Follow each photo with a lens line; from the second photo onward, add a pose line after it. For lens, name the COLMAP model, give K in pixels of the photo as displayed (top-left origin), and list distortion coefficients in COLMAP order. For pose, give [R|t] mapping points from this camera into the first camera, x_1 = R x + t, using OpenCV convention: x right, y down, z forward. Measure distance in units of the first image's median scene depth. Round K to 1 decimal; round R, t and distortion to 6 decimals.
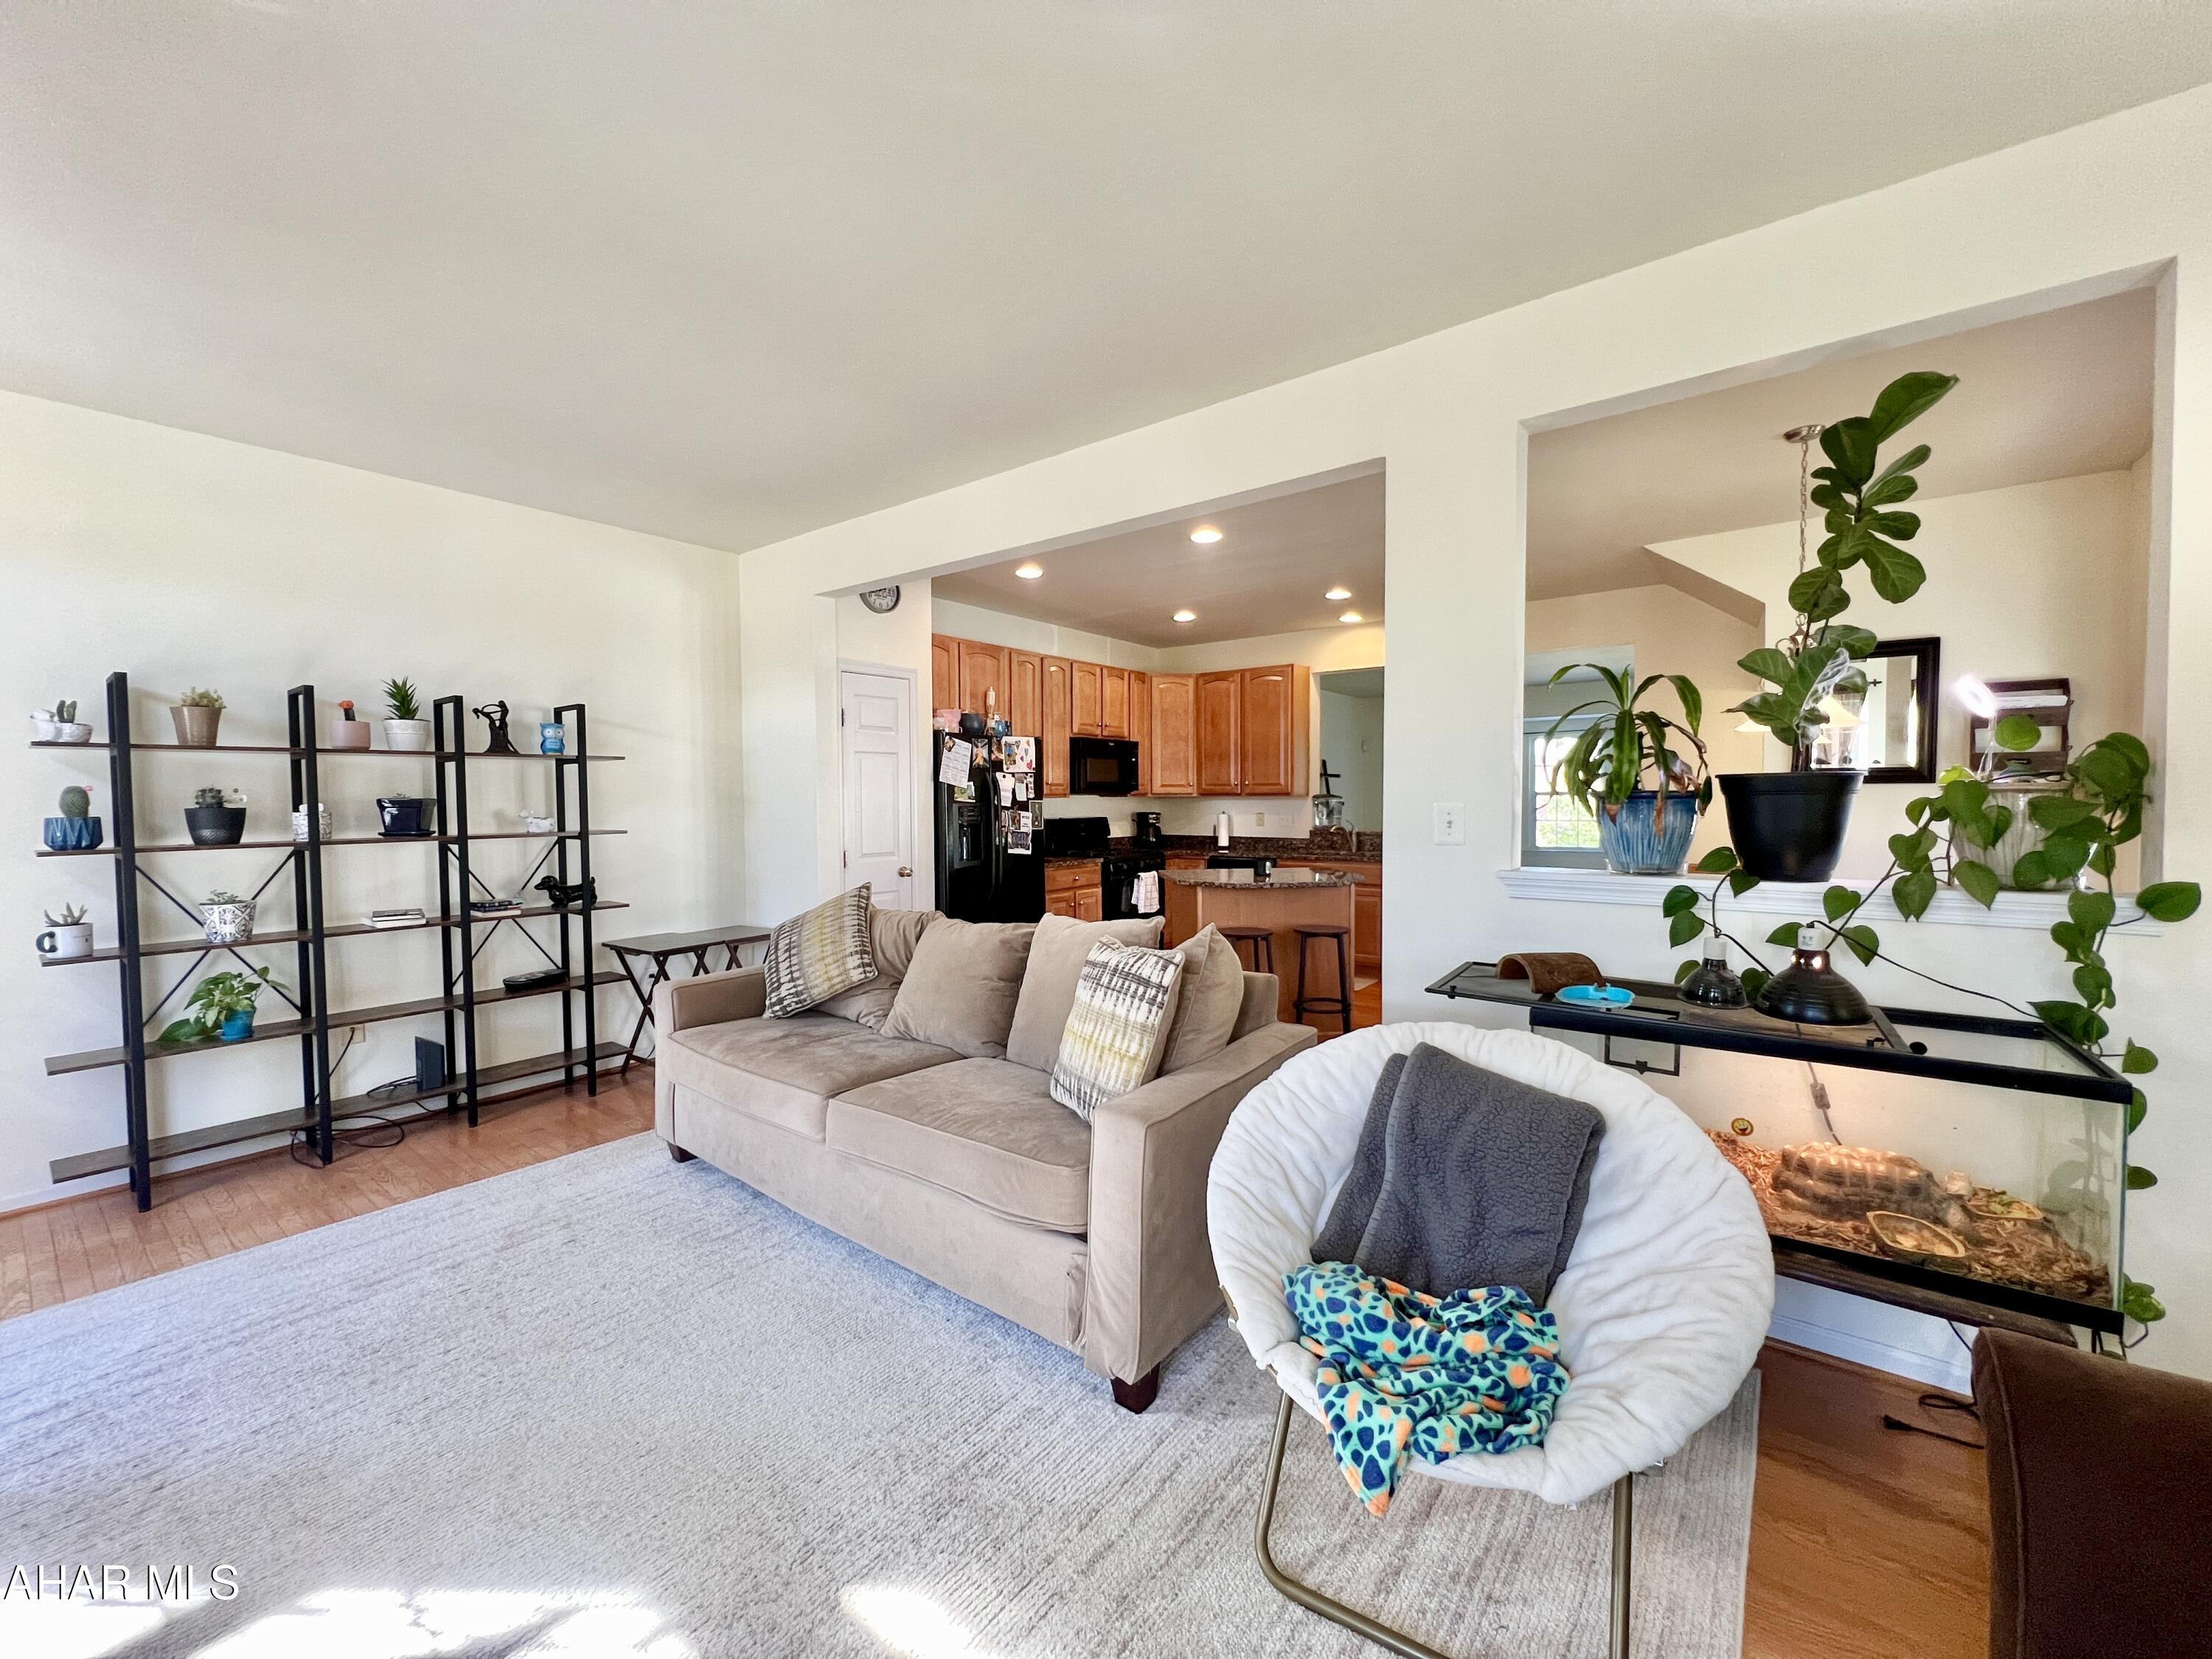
lens RADIAL K [[888.3, 0, 1100.3], [0, 888.3, 826.5], [0, 0, 1]] dist [0.001334, -0.000013]
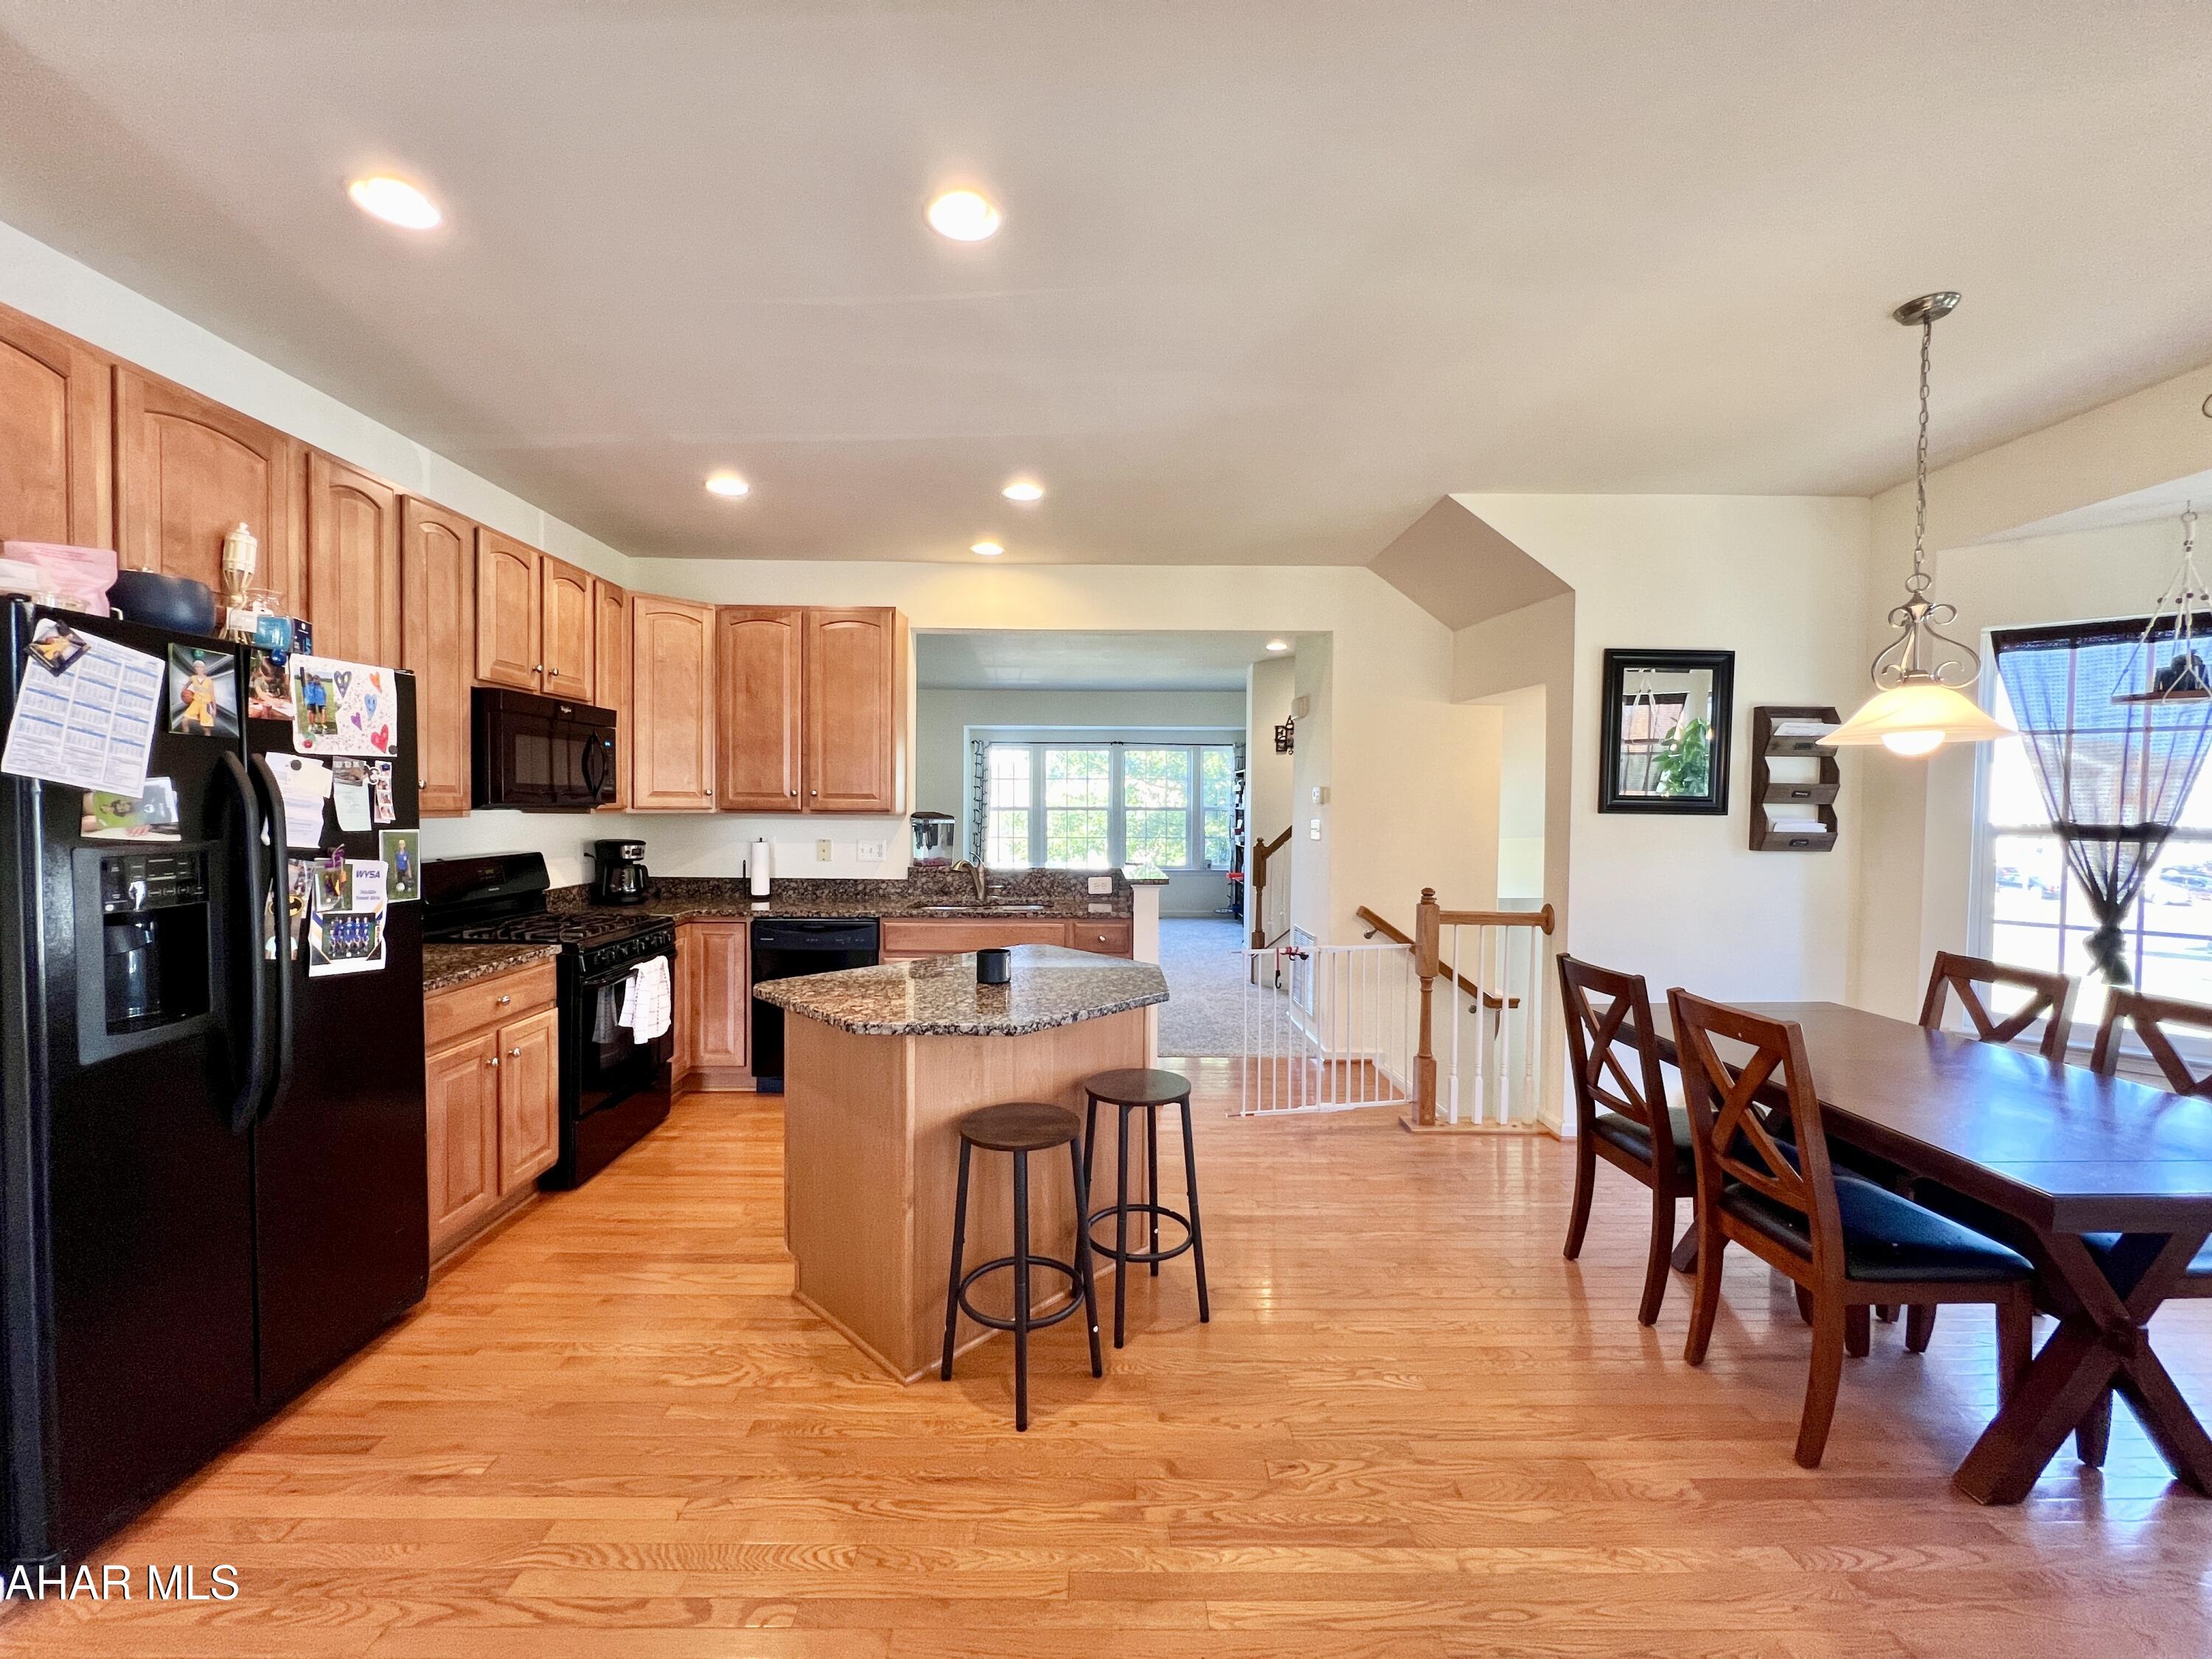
lens RADIAL K [[888.3, 0, 1100.3], [0, 888.3, 826.5], [0, 0, 1]] dist [0.001334, -0.000013]
pose [[0.789227, -0.000209, 0.614101, -0.062242], [0.004441, 0.999976, -0.005368, -0.024305], [-0.614085, 0.006964, 0.789209, 0.444882]]
